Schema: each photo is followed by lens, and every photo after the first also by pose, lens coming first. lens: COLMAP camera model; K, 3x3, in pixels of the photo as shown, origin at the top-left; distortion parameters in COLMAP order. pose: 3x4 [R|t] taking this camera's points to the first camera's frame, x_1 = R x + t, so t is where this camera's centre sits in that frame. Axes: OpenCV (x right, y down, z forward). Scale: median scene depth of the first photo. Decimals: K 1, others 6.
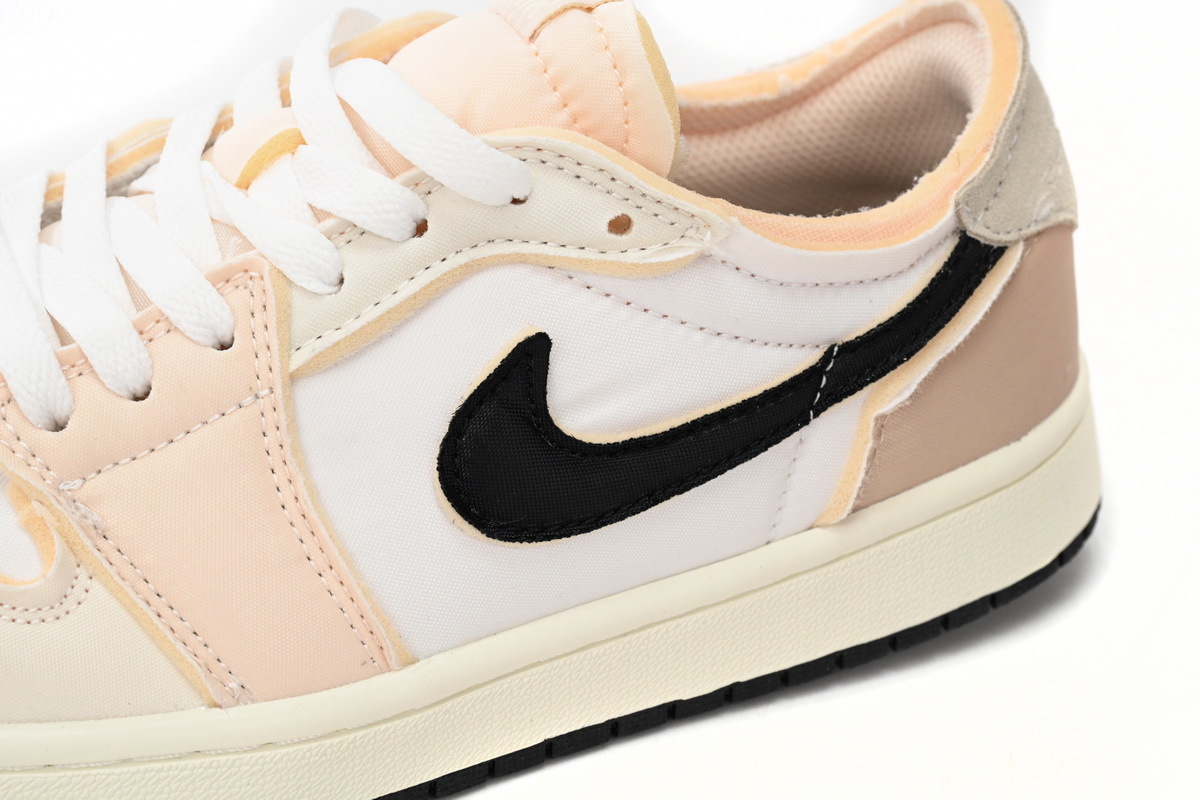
lens RADIAL K [[2230.9, 0, 598.7], [0, 2230.9, 402.3], [0, 0, 1]] dist [0.000496, 0.000000]
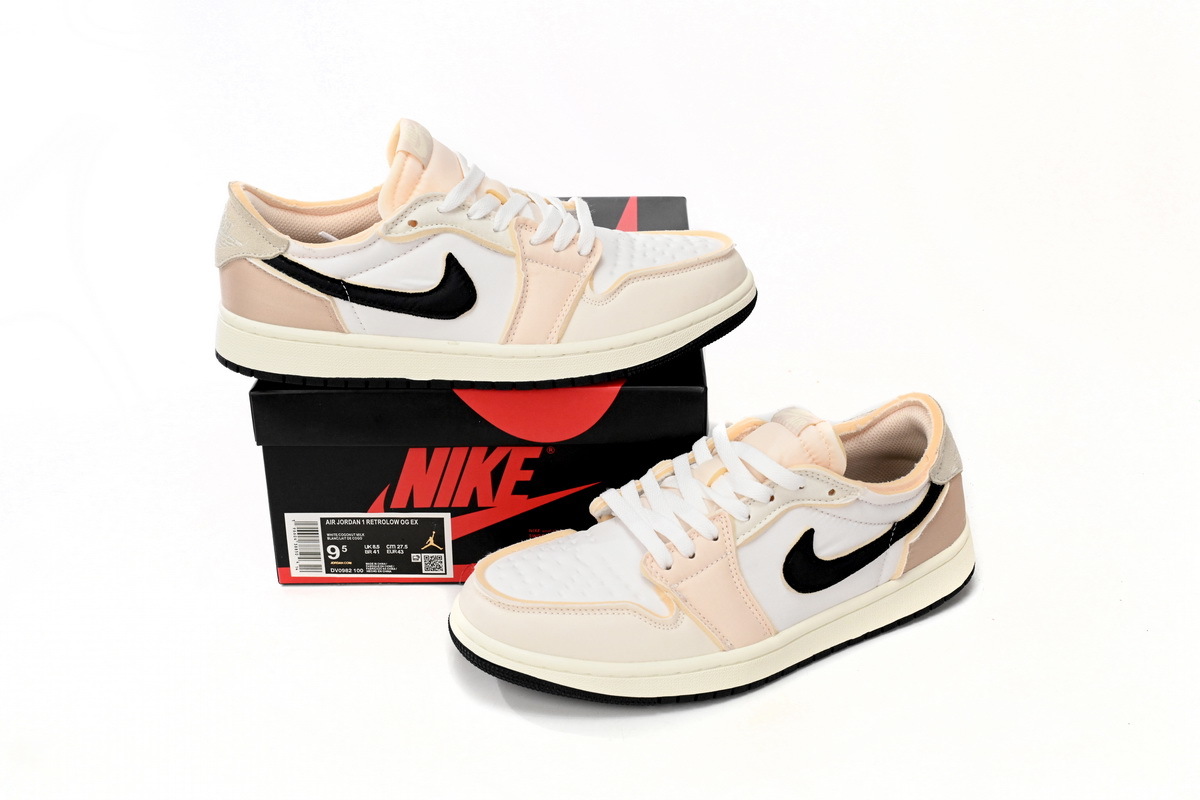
lens RADIAL K [[1482.0, 0, 599.4], [0, 1482.0, 395.7], [0, 0, 1]] dist [-0.021092, 0.000000]
pose [[0.997253, -0.065960, 0.033693, -0.391153], [0.067393, 0.996786, -0.043306, -0.150143], [-0.030728, 0.045458, 0.998494, -1.143701]]
